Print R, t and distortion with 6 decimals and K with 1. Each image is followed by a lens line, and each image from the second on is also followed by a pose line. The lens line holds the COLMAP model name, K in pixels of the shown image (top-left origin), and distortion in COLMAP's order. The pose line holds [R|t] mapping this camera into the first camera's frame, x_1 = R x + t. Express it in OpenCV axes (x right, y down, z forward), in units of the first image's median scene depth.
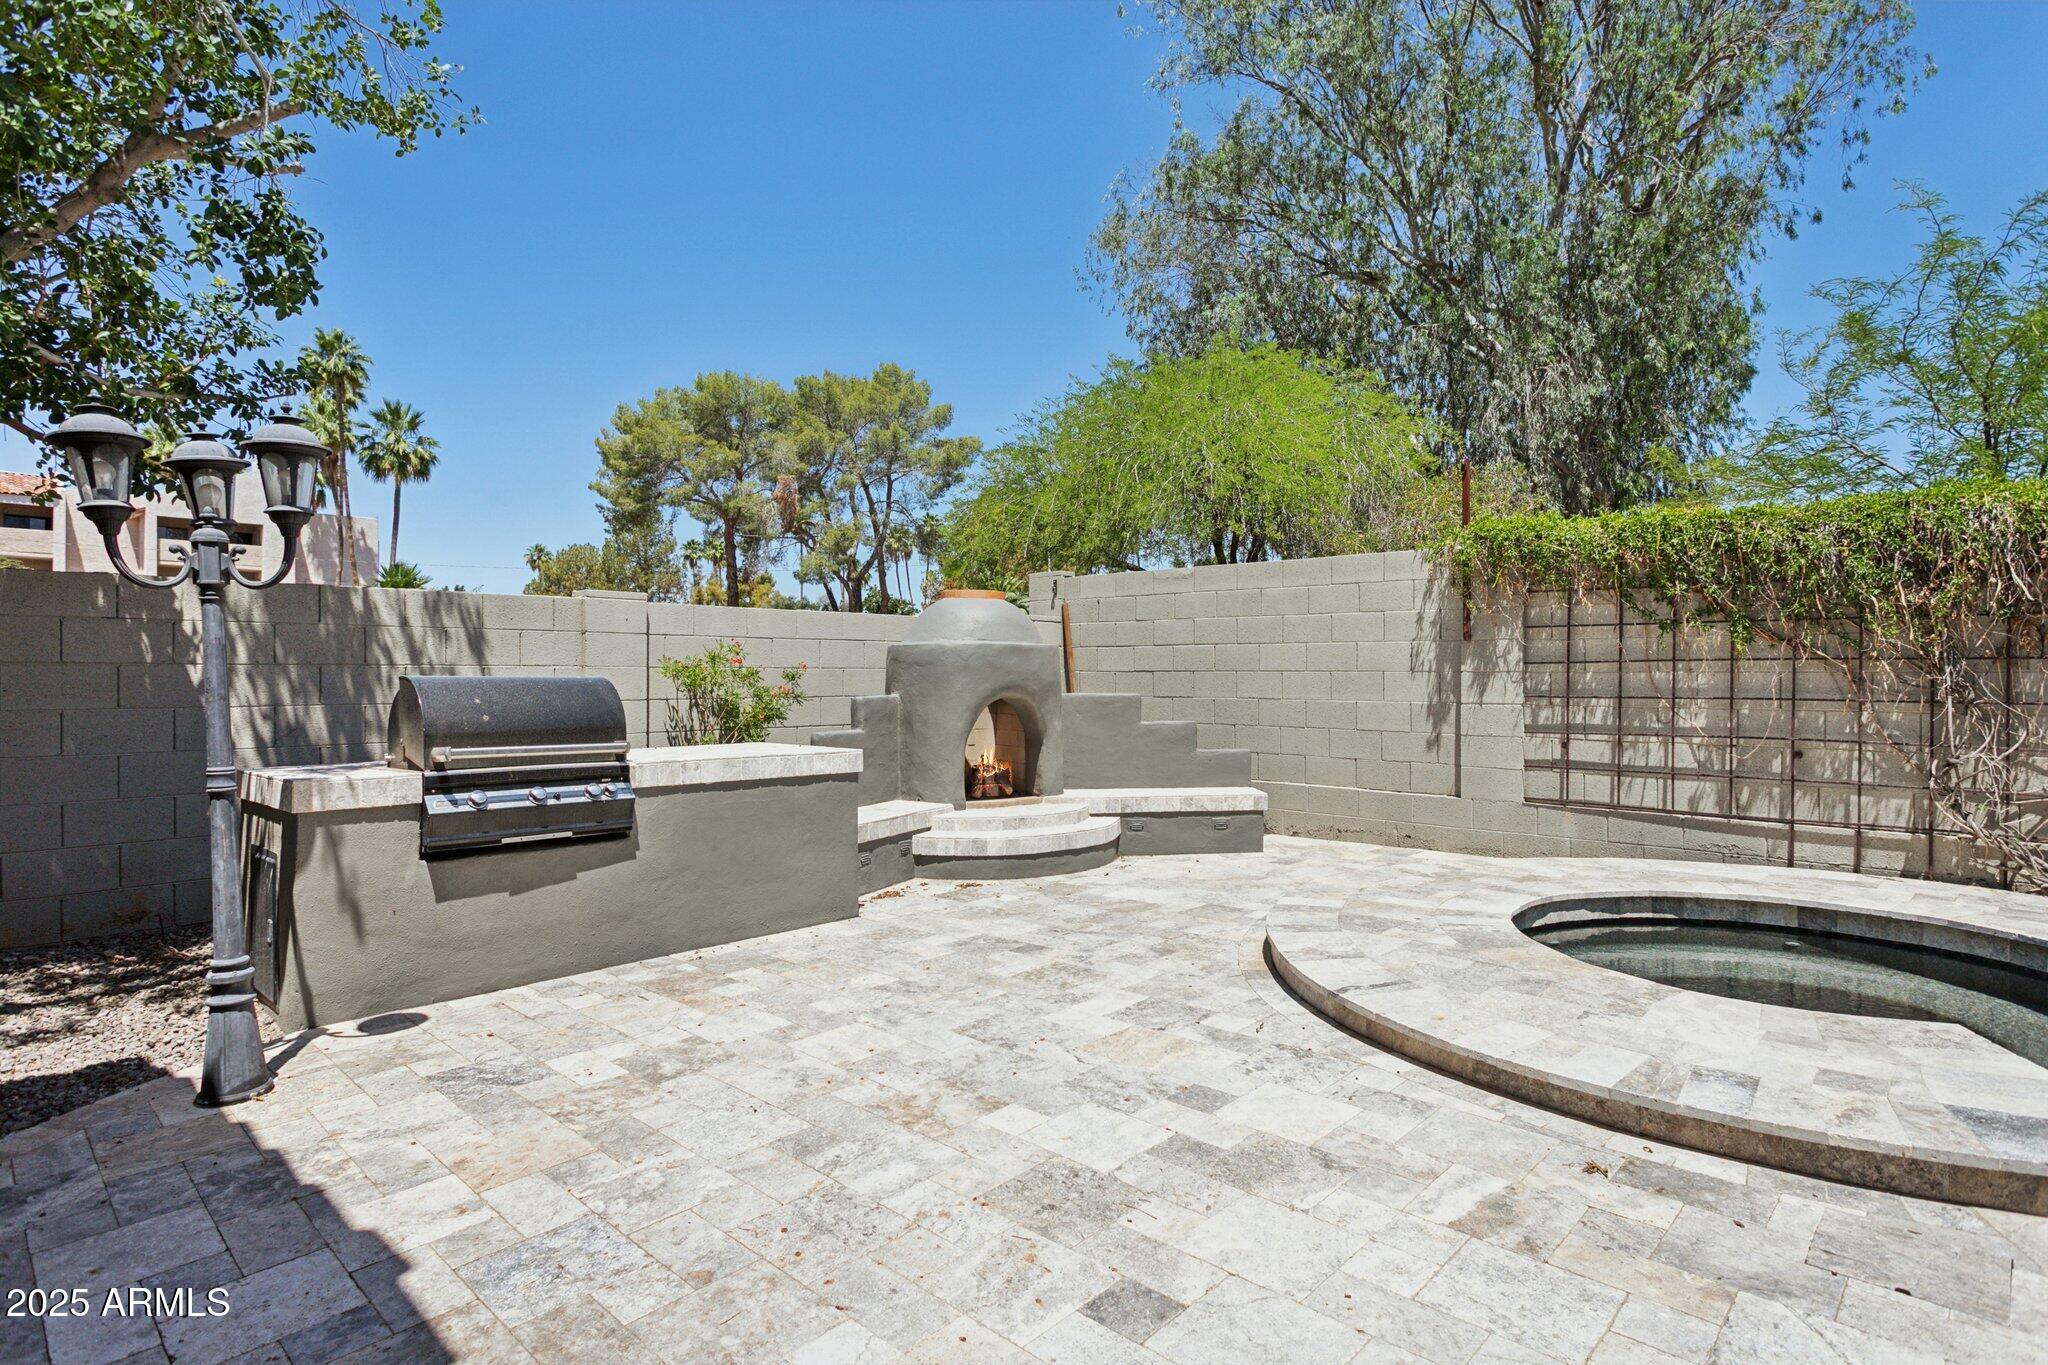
lens RADIAL K [[1055.5, 0, 1032.8], [0, 1055.5, 677.8], [0, 0, 1]] dist [-0.001709, 0.000746]
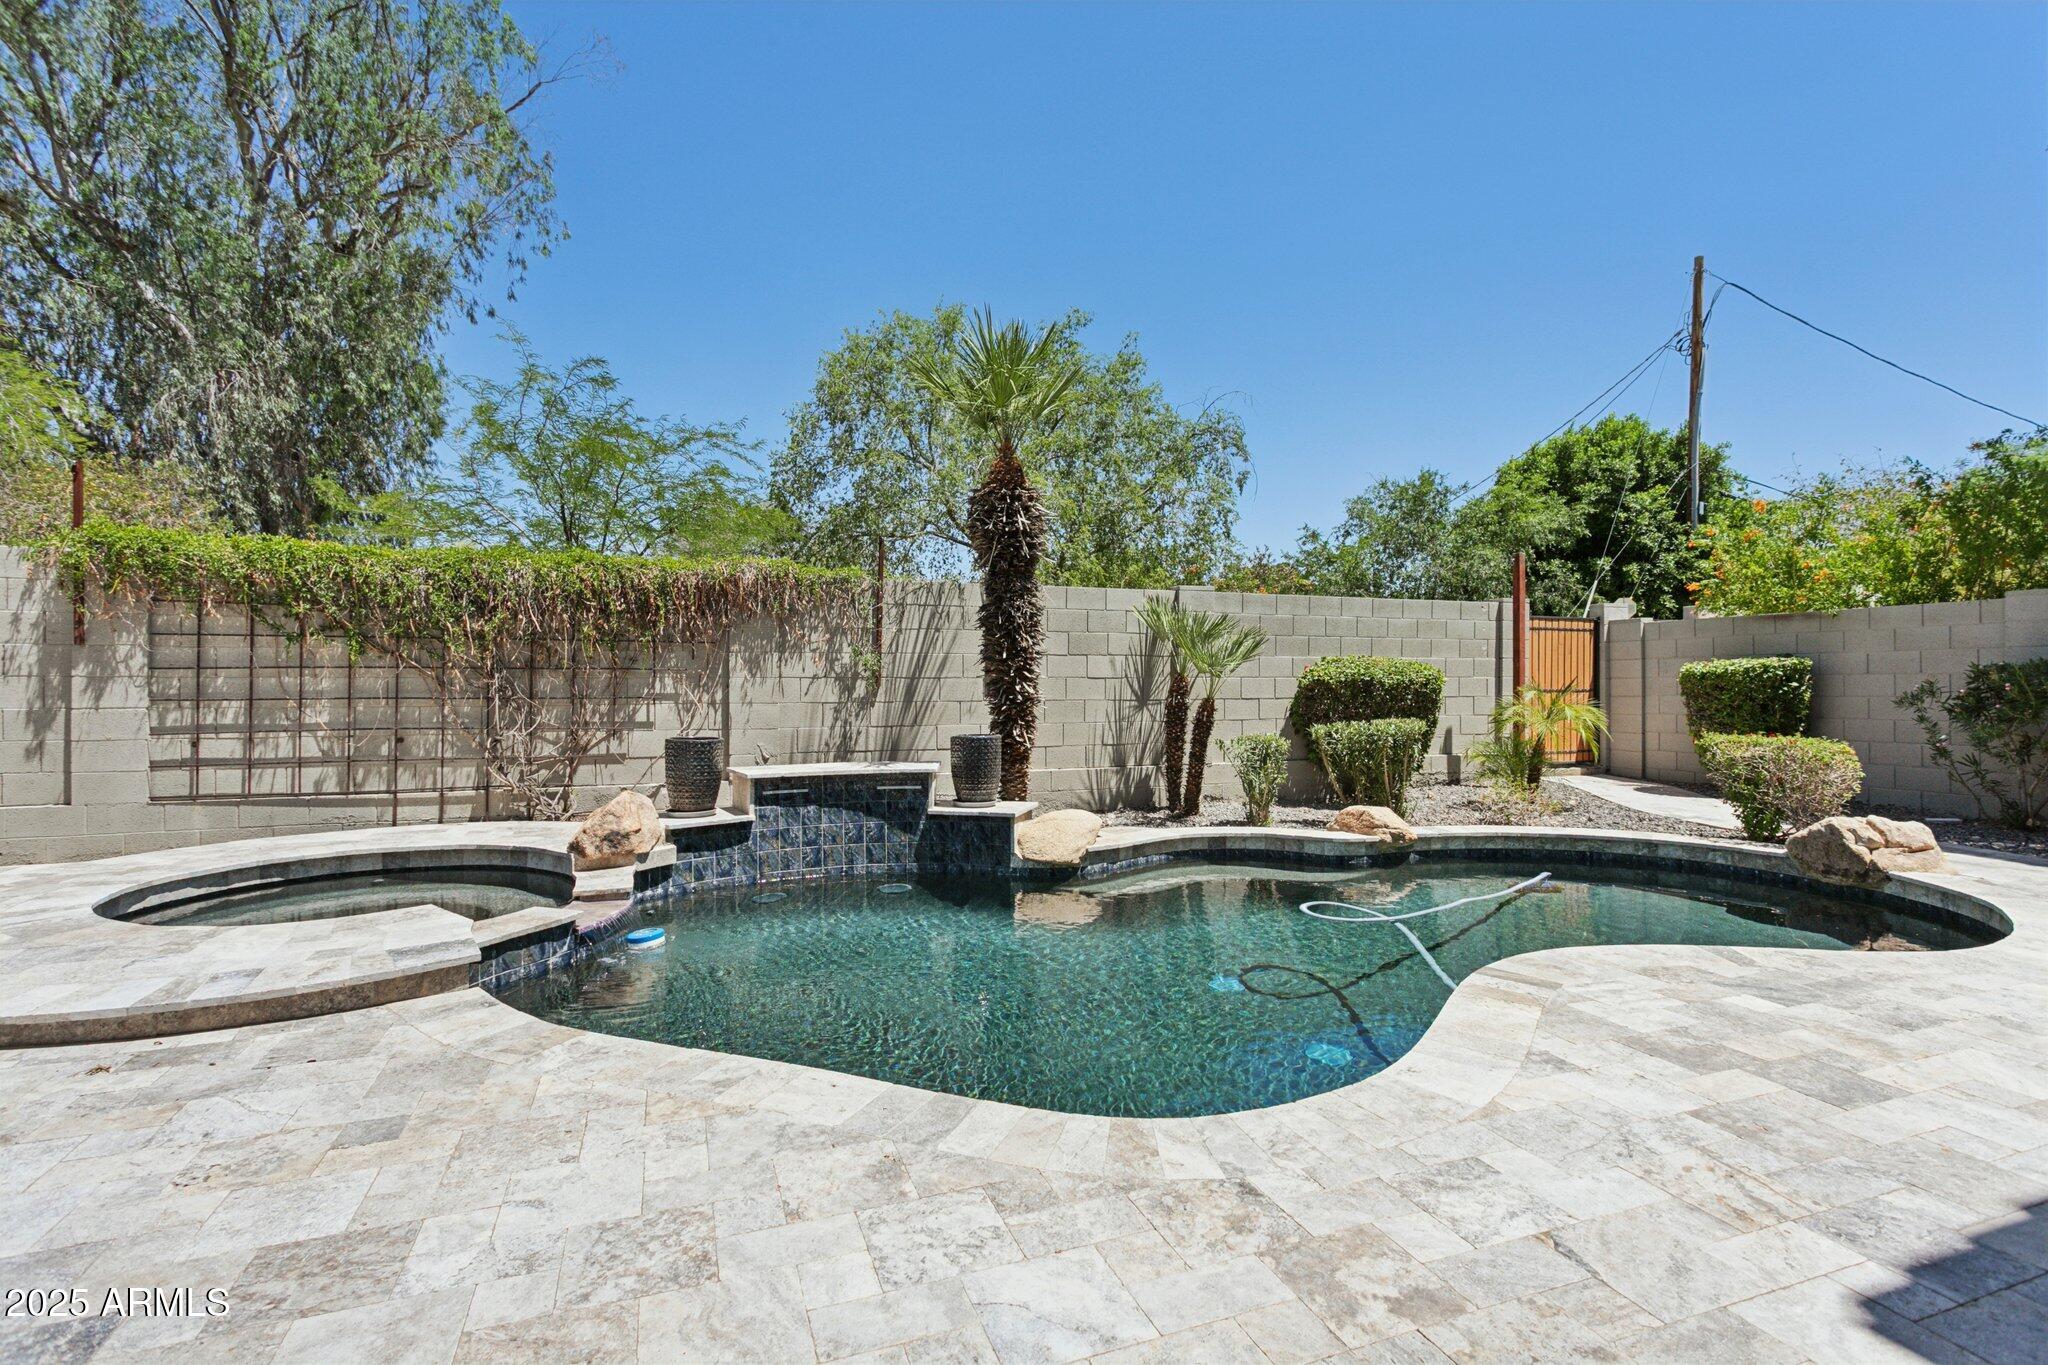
lens RADIAL K [[960.9, 0, 1024.0], [0, 960.9, 682.5], [0, 0, 1]] dist [0.000695, -0.000277]
pose [[0.441804, -0.003850, 0.897103, -0.005043], [0.002138, 0.999992, 0.003239, -0.001198], [-0.897109, 0.000487, 0.441809, -0.207303]]
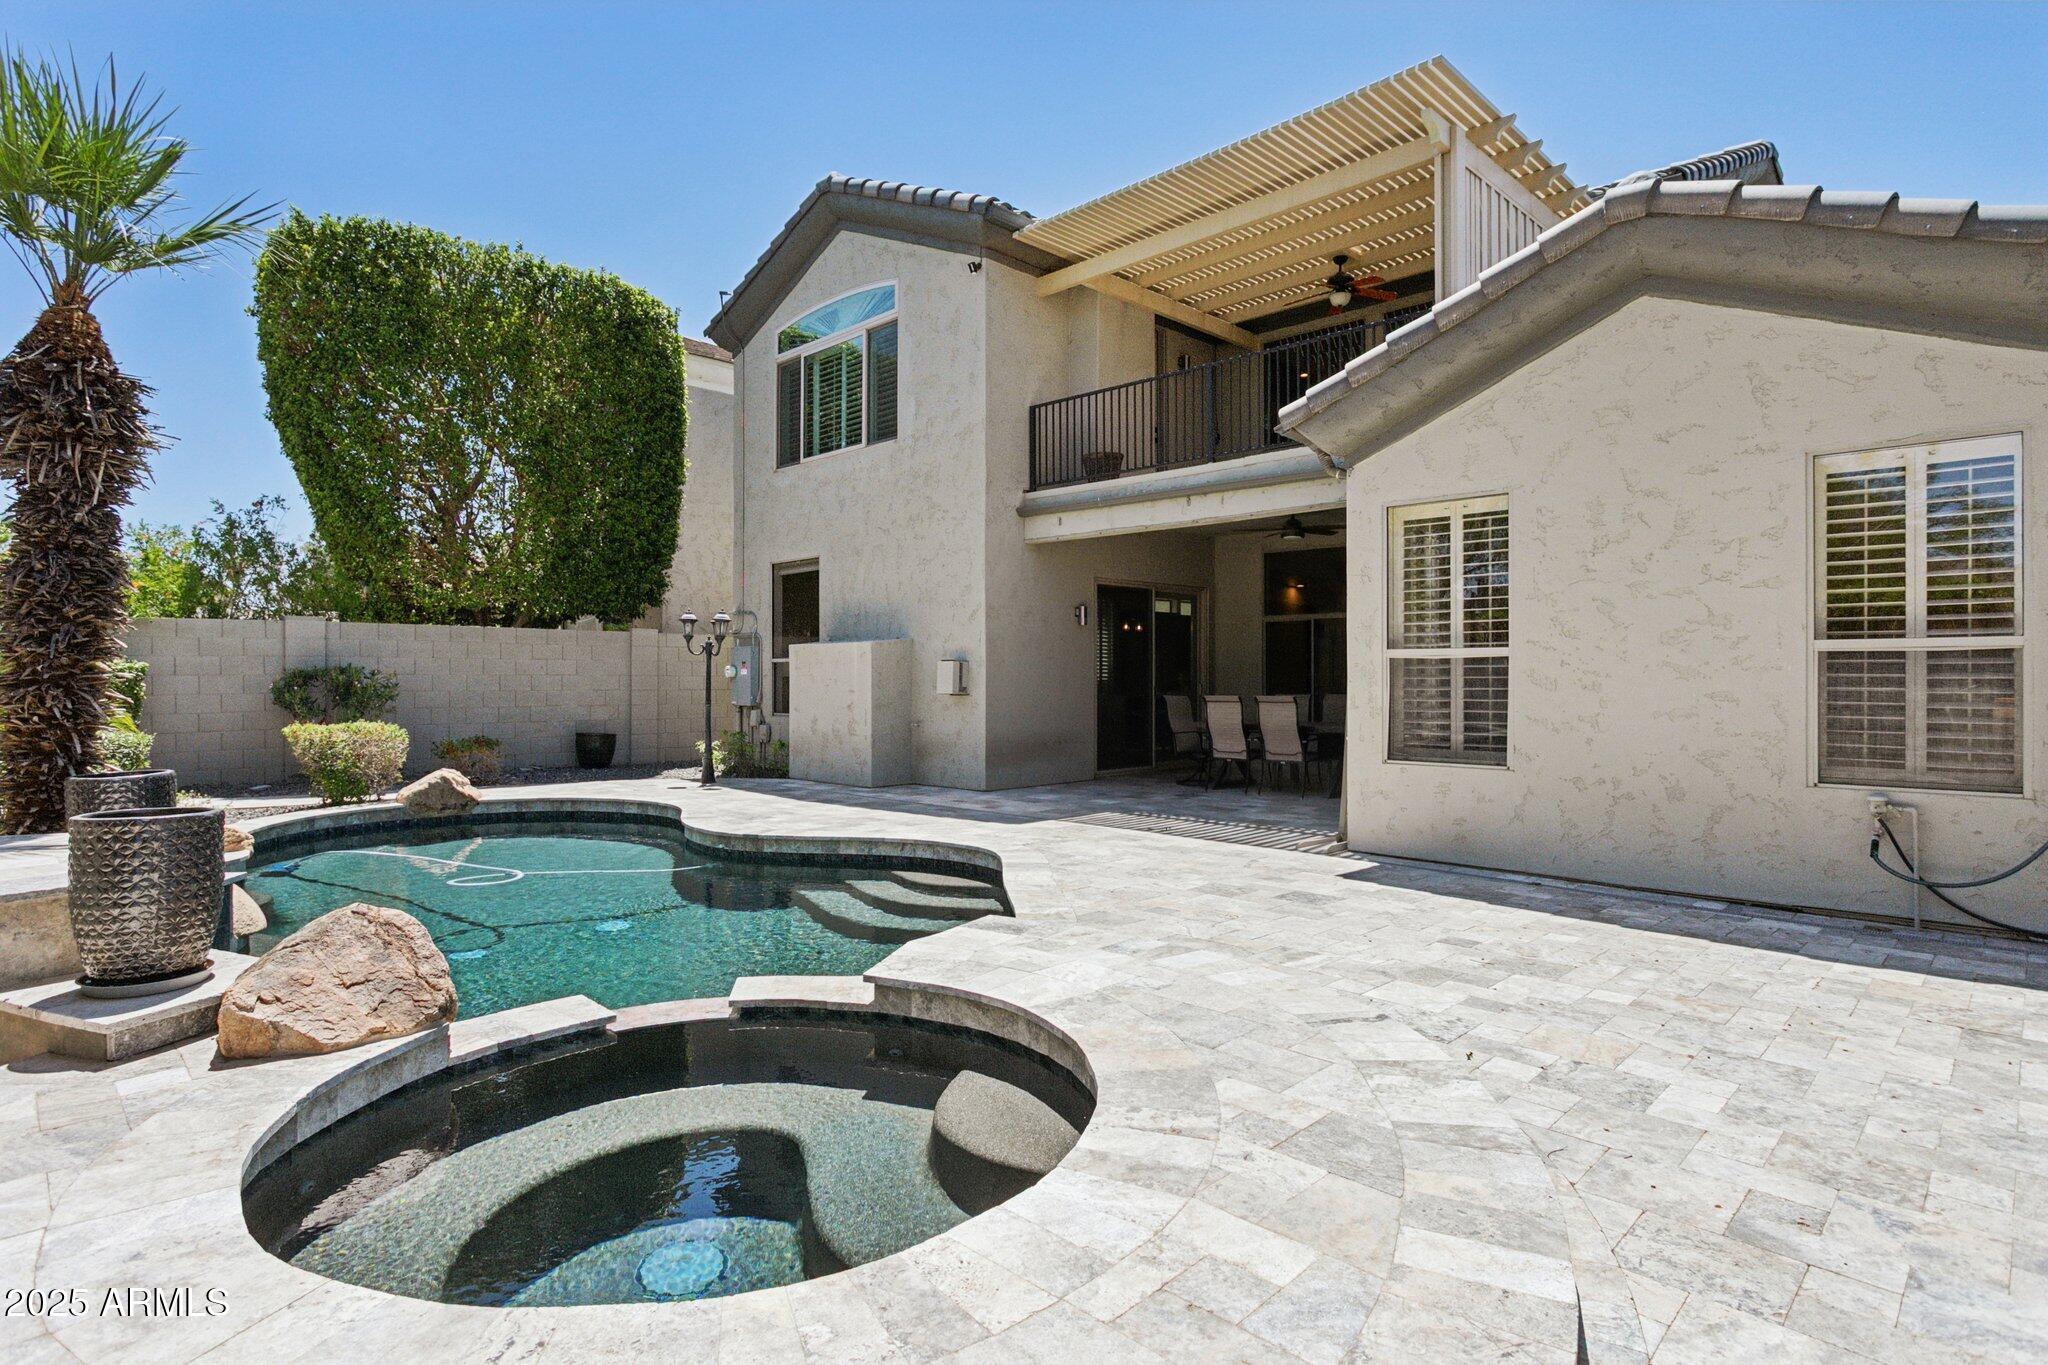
lens RADIAL K [[1055.5, 0, 1032.8], [0, 1055.5, 677.8], [0, 0, 1]] dist [-0.001709, 0.000746]
pose [[-0.999969, 0.001069, 0.007779, 0.324892], [0.001093, 0.999995, 0.003087, -0.004978], [-0.007776, 0.003096, -0.999965, 1.057009]]
